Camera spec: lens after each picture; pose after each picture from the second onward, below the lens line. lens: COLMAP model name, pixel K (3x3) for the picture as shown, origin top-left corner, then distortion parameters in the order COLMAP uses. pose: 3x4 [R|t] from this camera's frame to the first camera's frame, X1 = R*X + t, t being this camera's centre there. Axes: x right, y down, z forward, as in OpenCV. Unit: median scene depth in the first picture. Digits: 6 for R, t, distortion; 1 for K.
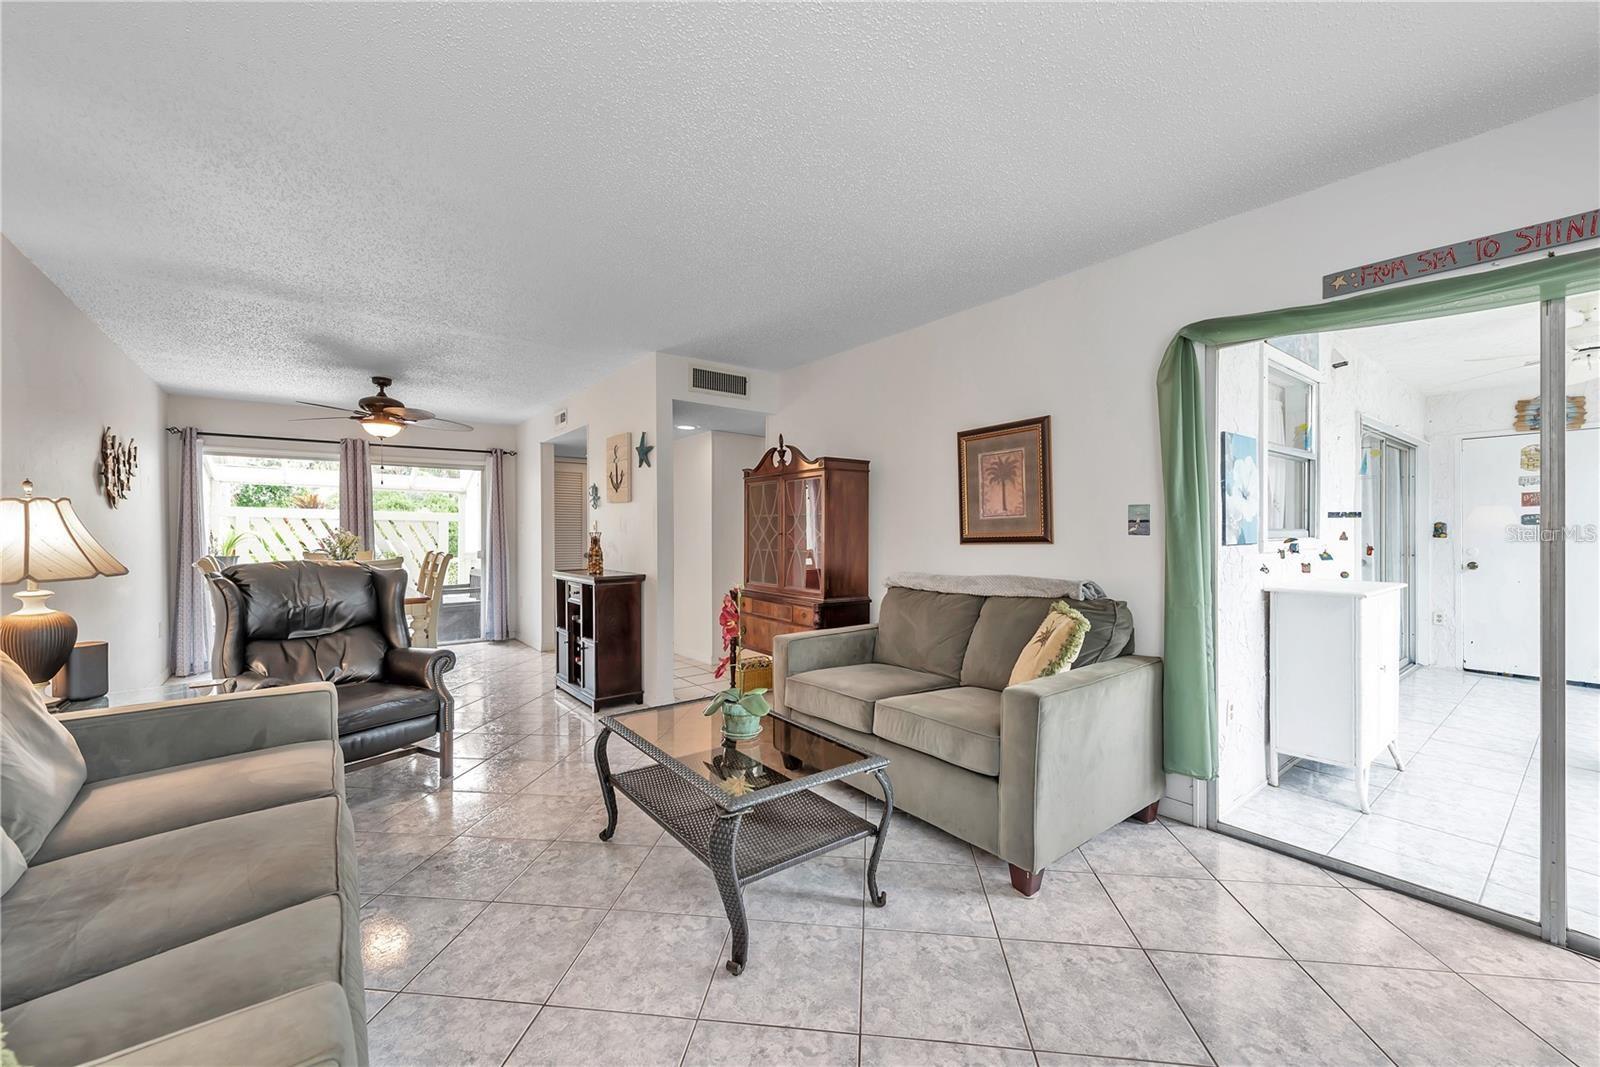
lens RADIAL K [[619.2, 0, 797.8], [0, 619.2, 529.7], [0, 0, 1]] dist [0.006620, -0.001708]
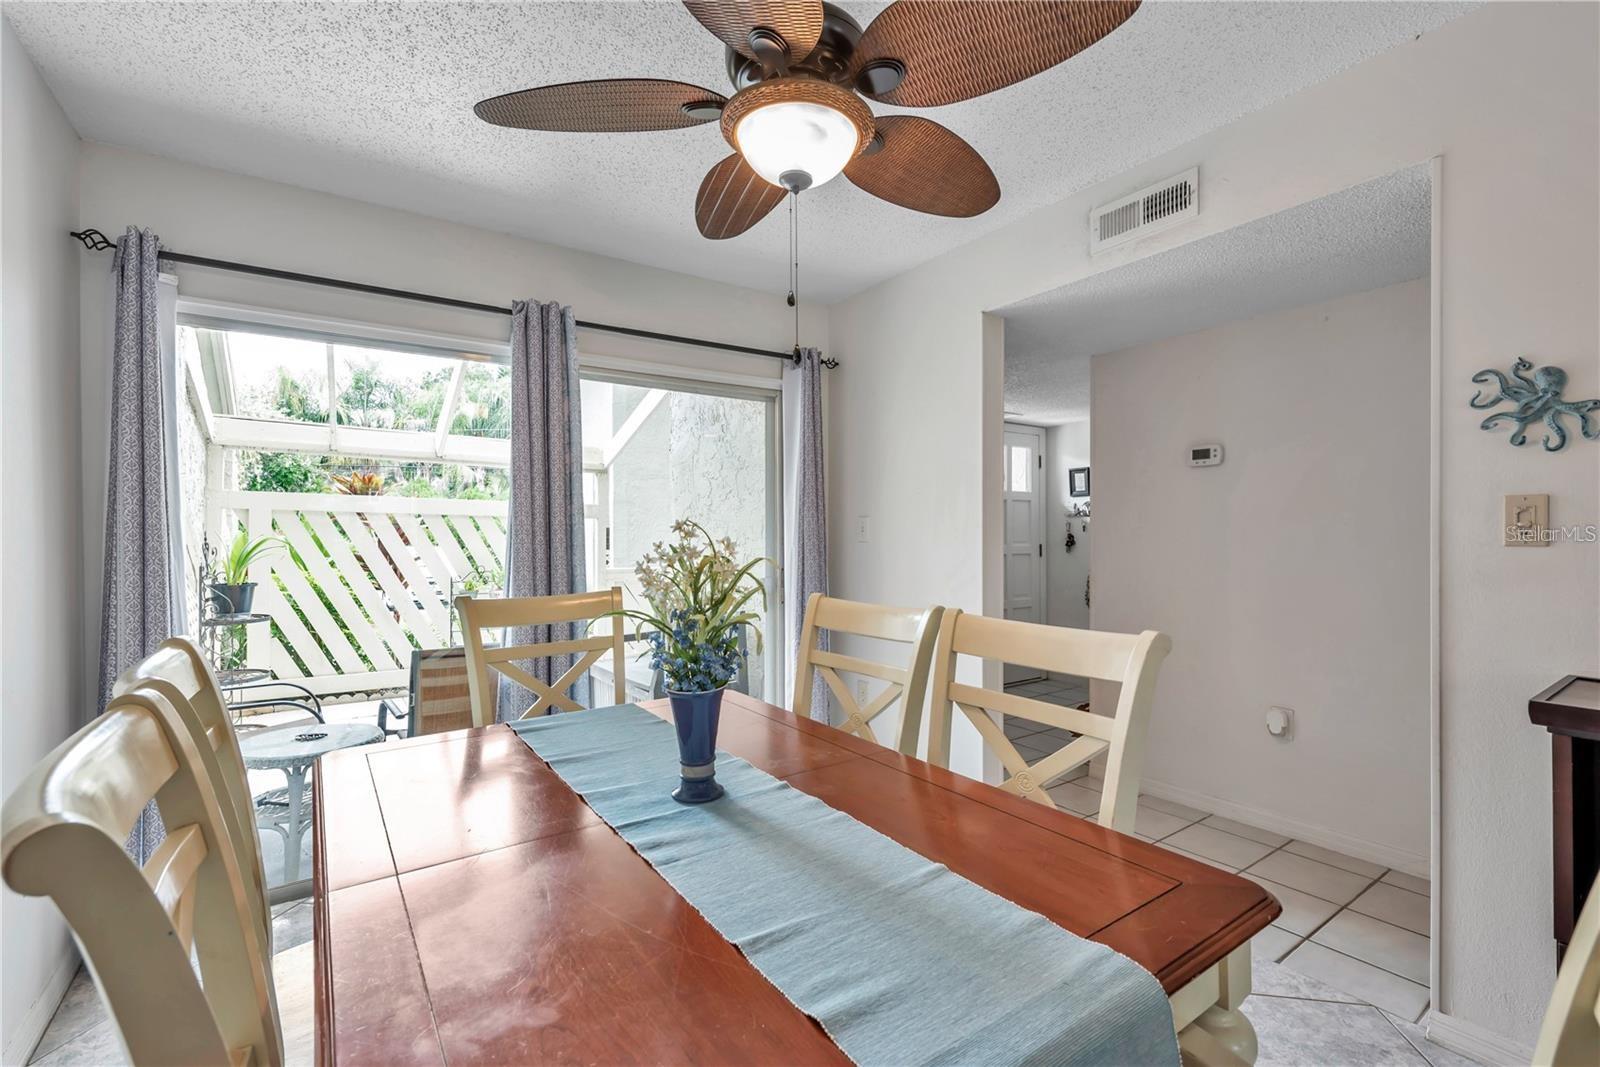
lens RADIAL K [[697.8, 0, 800.1], [0, 697.8, 527.9], [0, 0, 1]] dist [0.013573, 0.000023]
pose [[0.998293, -0.003744, -0.058282, -0.603809], [0.003666, 0.999992, -0.001432, -0.000299], [0.058287, 0.001216, 0.998299, 0.646167]]
